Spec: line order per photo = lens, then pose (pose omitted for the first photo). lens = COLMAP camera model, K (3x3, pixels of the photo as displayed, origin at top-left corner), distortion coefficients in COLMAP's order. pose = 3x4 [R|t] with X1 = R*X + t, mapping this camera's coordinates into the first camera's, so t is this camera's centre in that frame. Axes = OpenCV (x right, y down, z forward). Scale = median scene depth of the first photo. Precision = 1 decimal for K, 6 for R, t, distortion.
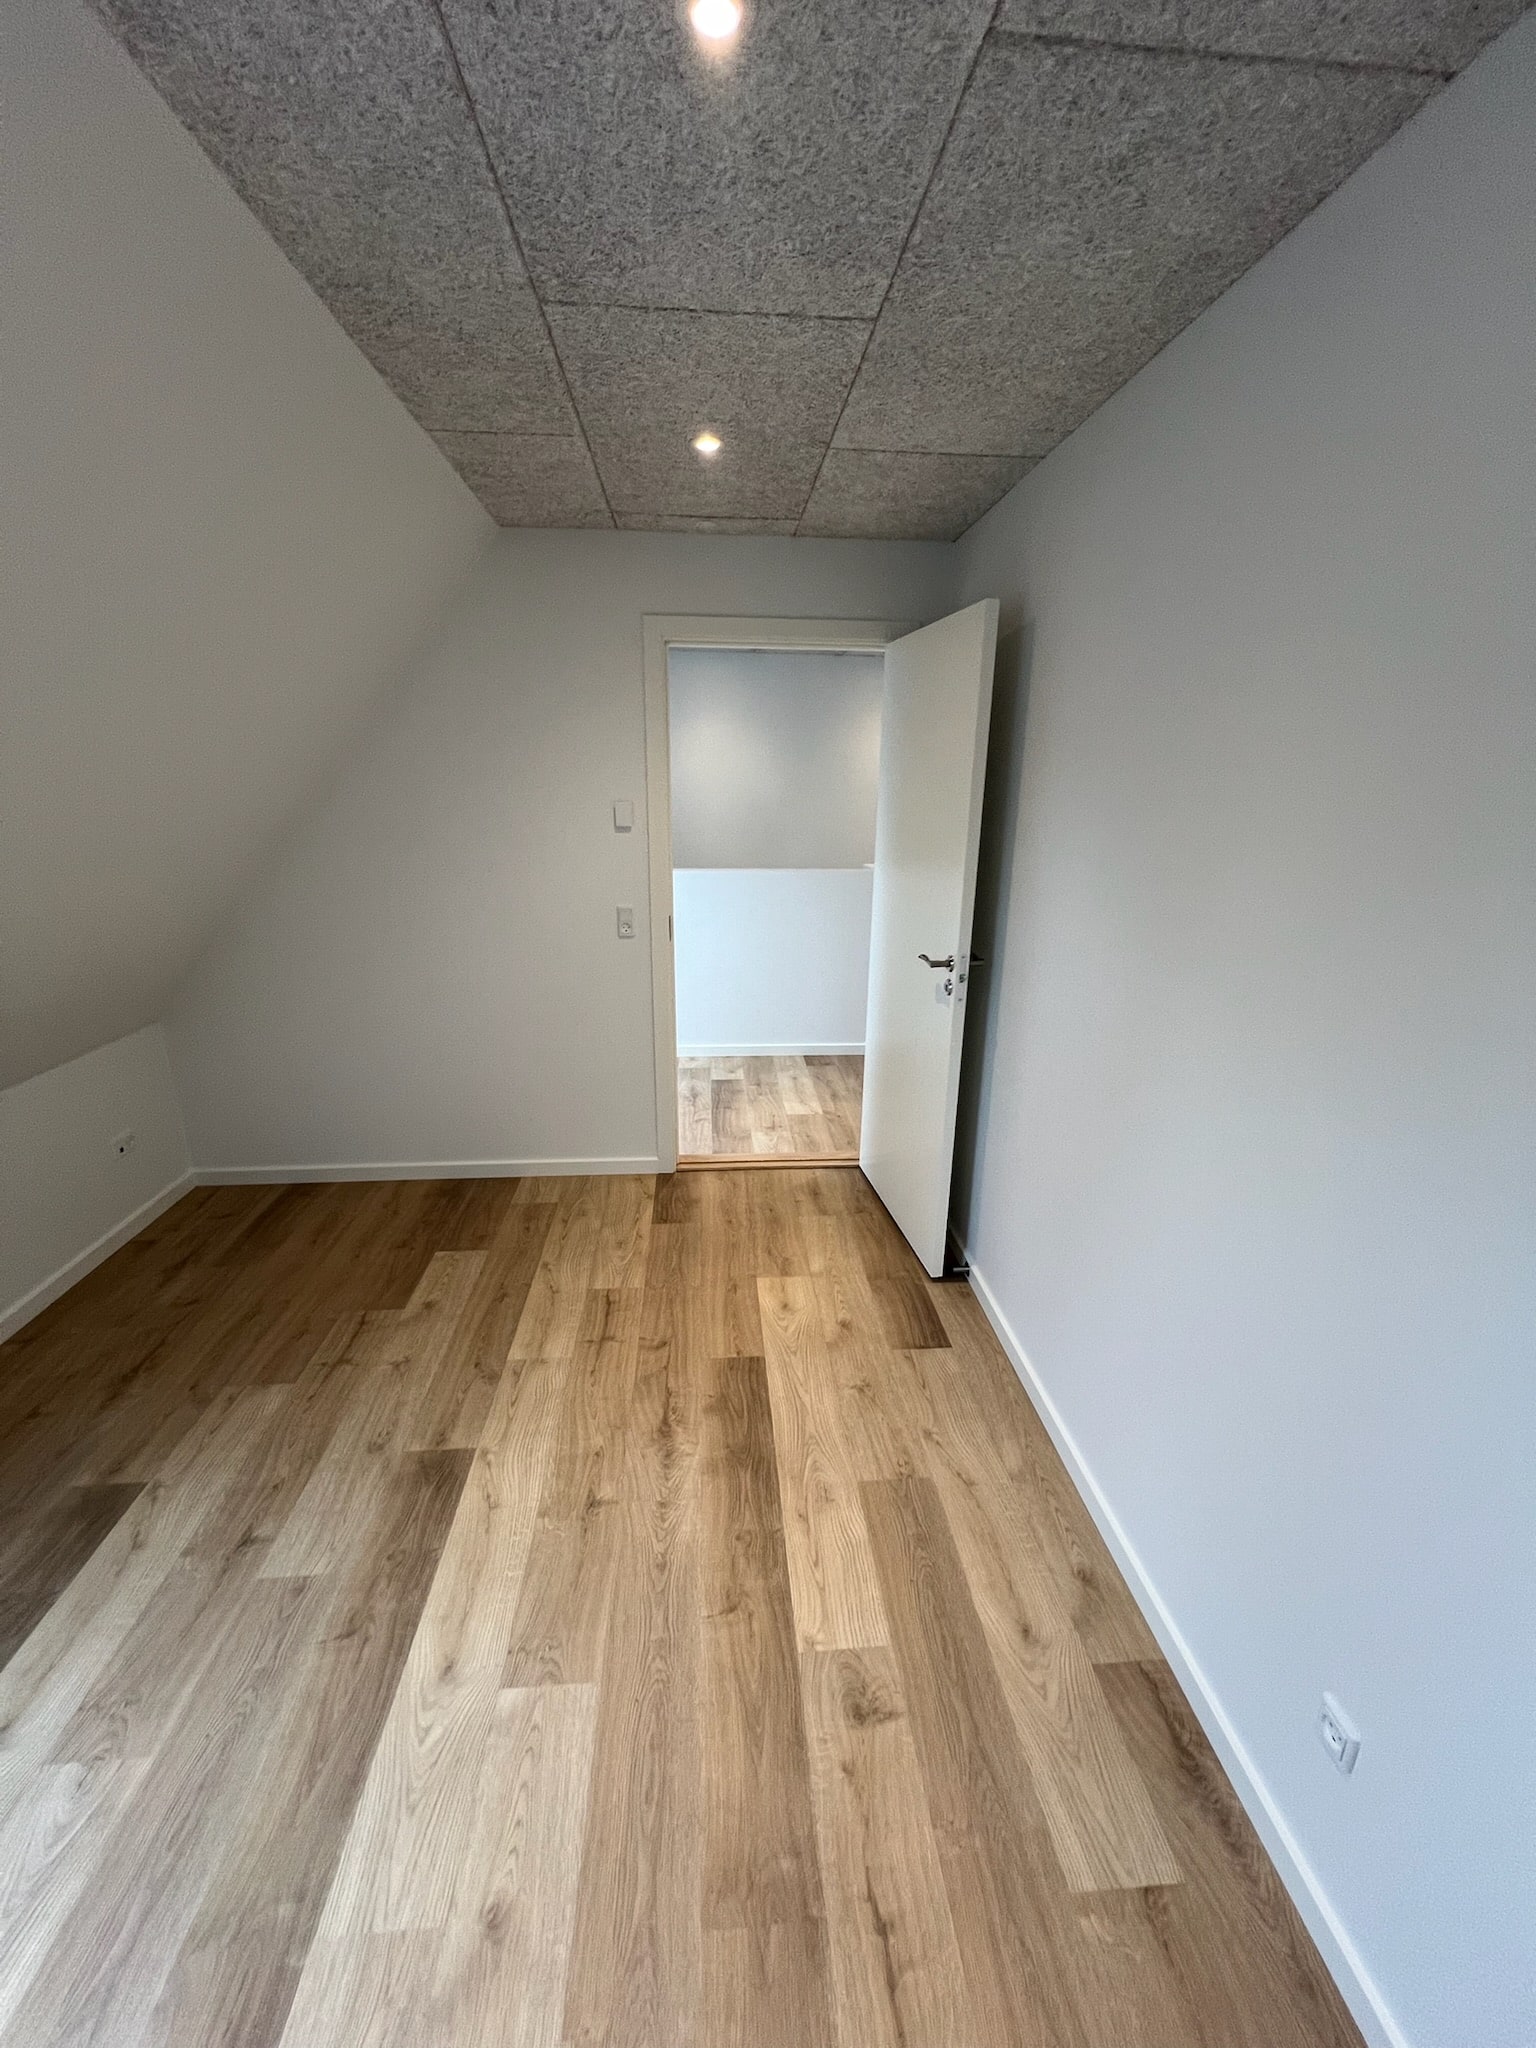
lens RADIAL K [[821.0, 0, 756.0], [0, 821.0, 1022.3], [0, 0, 1]] dist [0.001190, -0.000541]
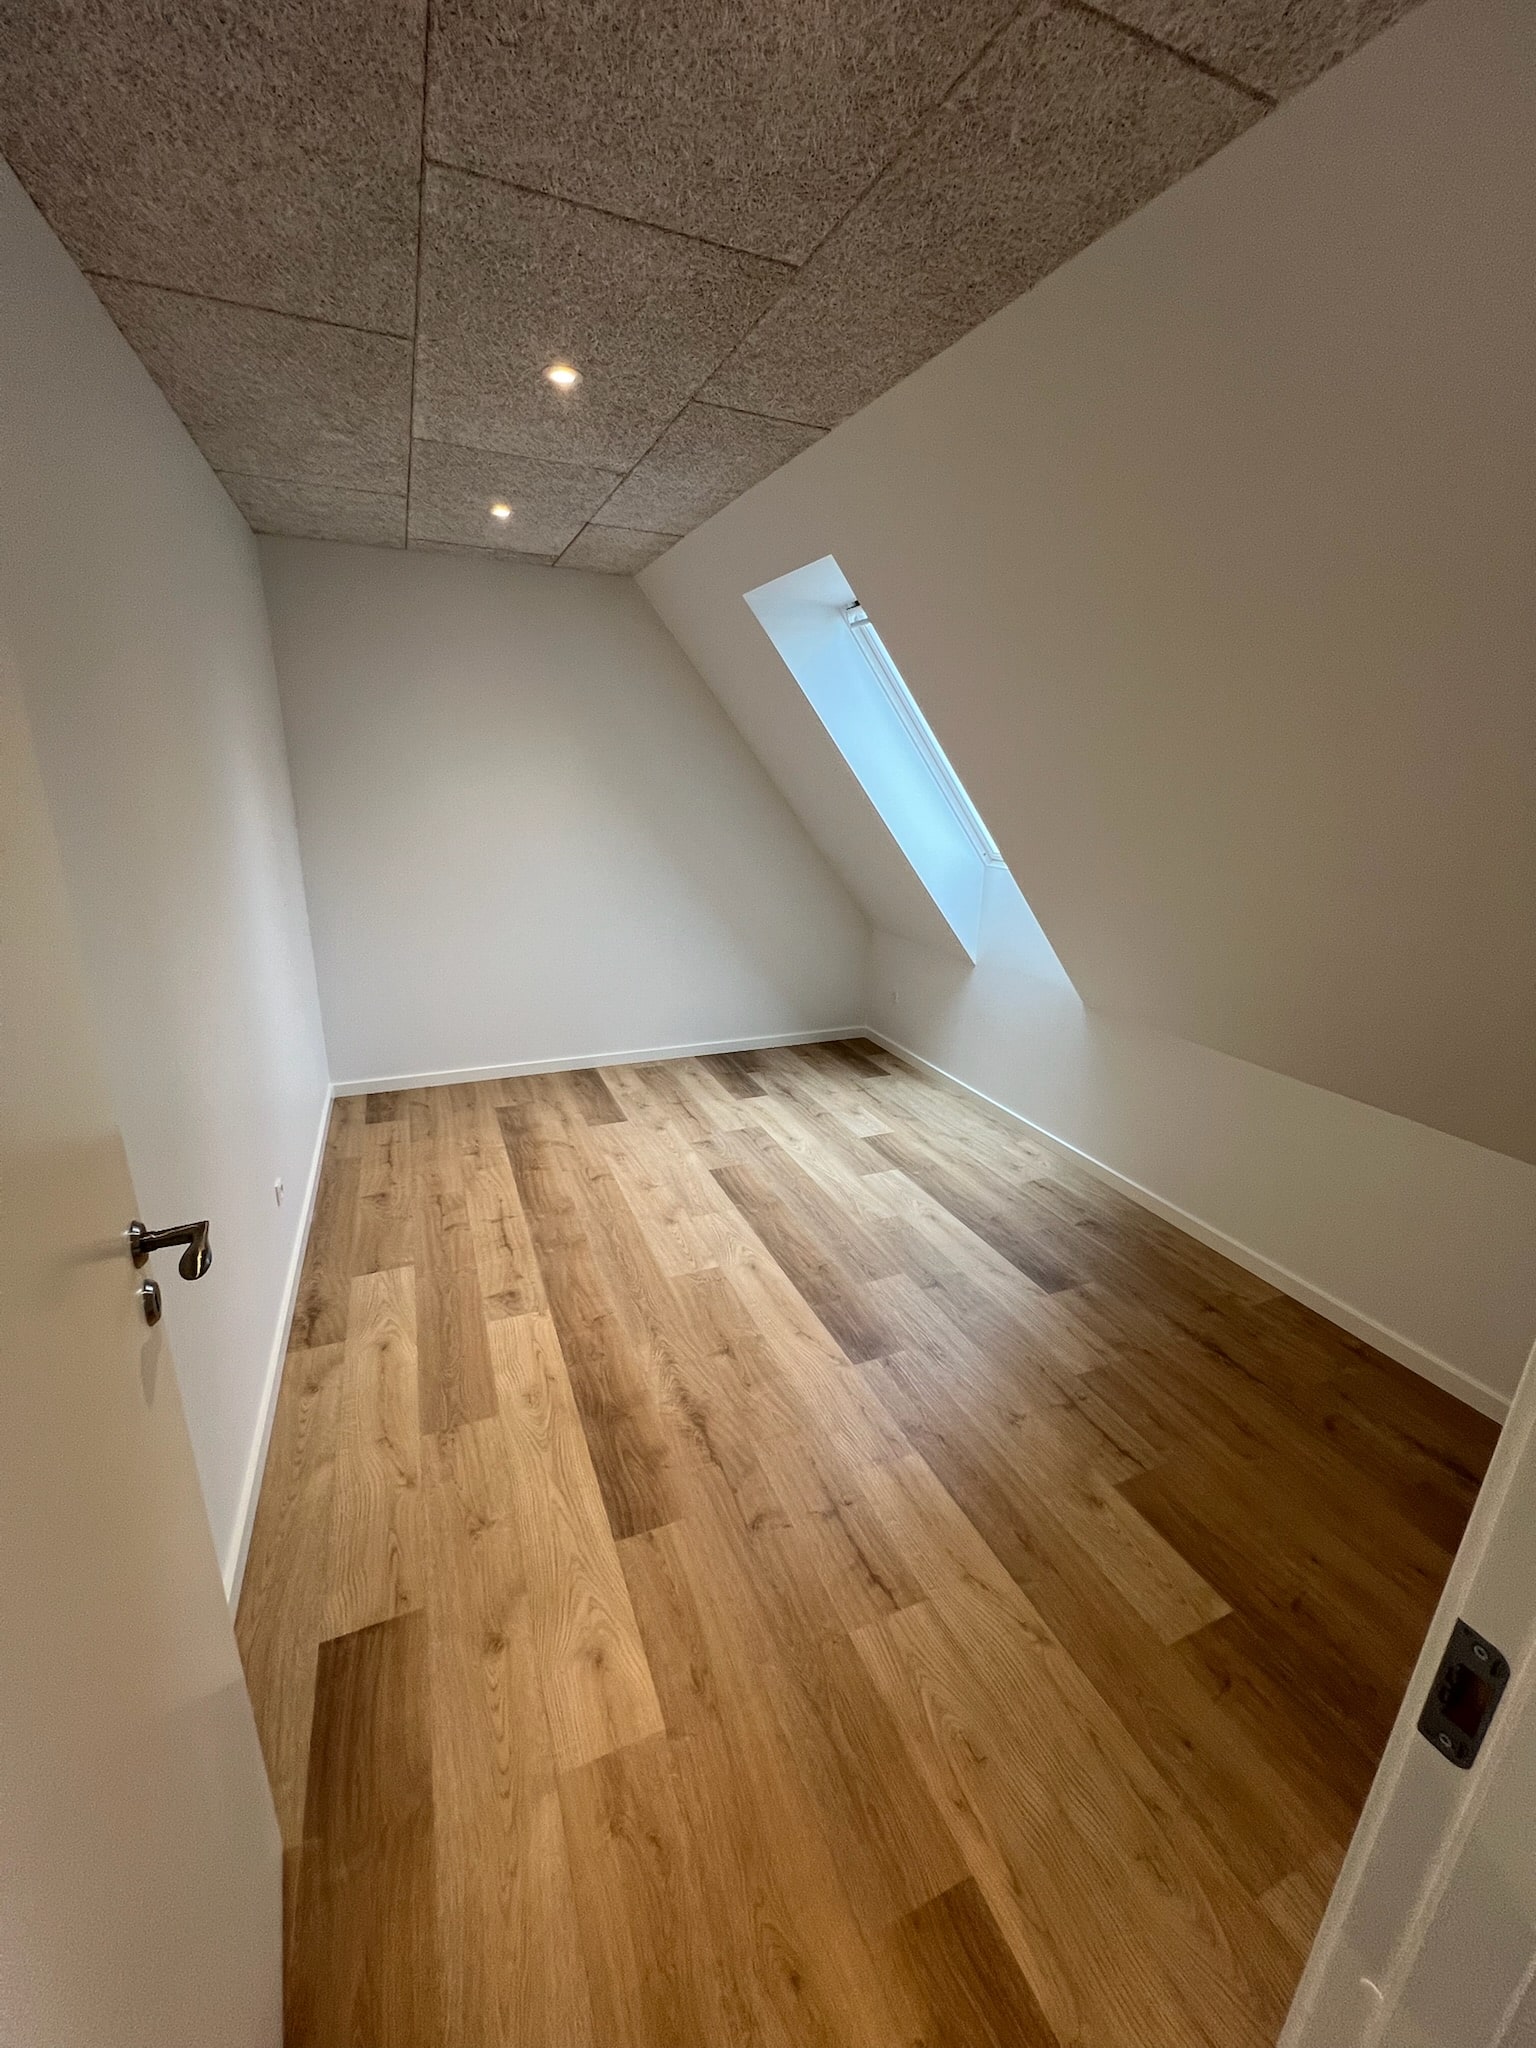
lens RADIAL K [[821.0, 0, 763.0], [0, 821.0, 1031.4], [0, 0, 1]] dist [0.001190, -0.000541]
pose [[-0.943338, 0.065526, -0.325300, 0.110635], [-0.132972, 0.823516, 0.551489, -0.459278], [0.304027, 0.563496, -0.768140, 1.584937]]
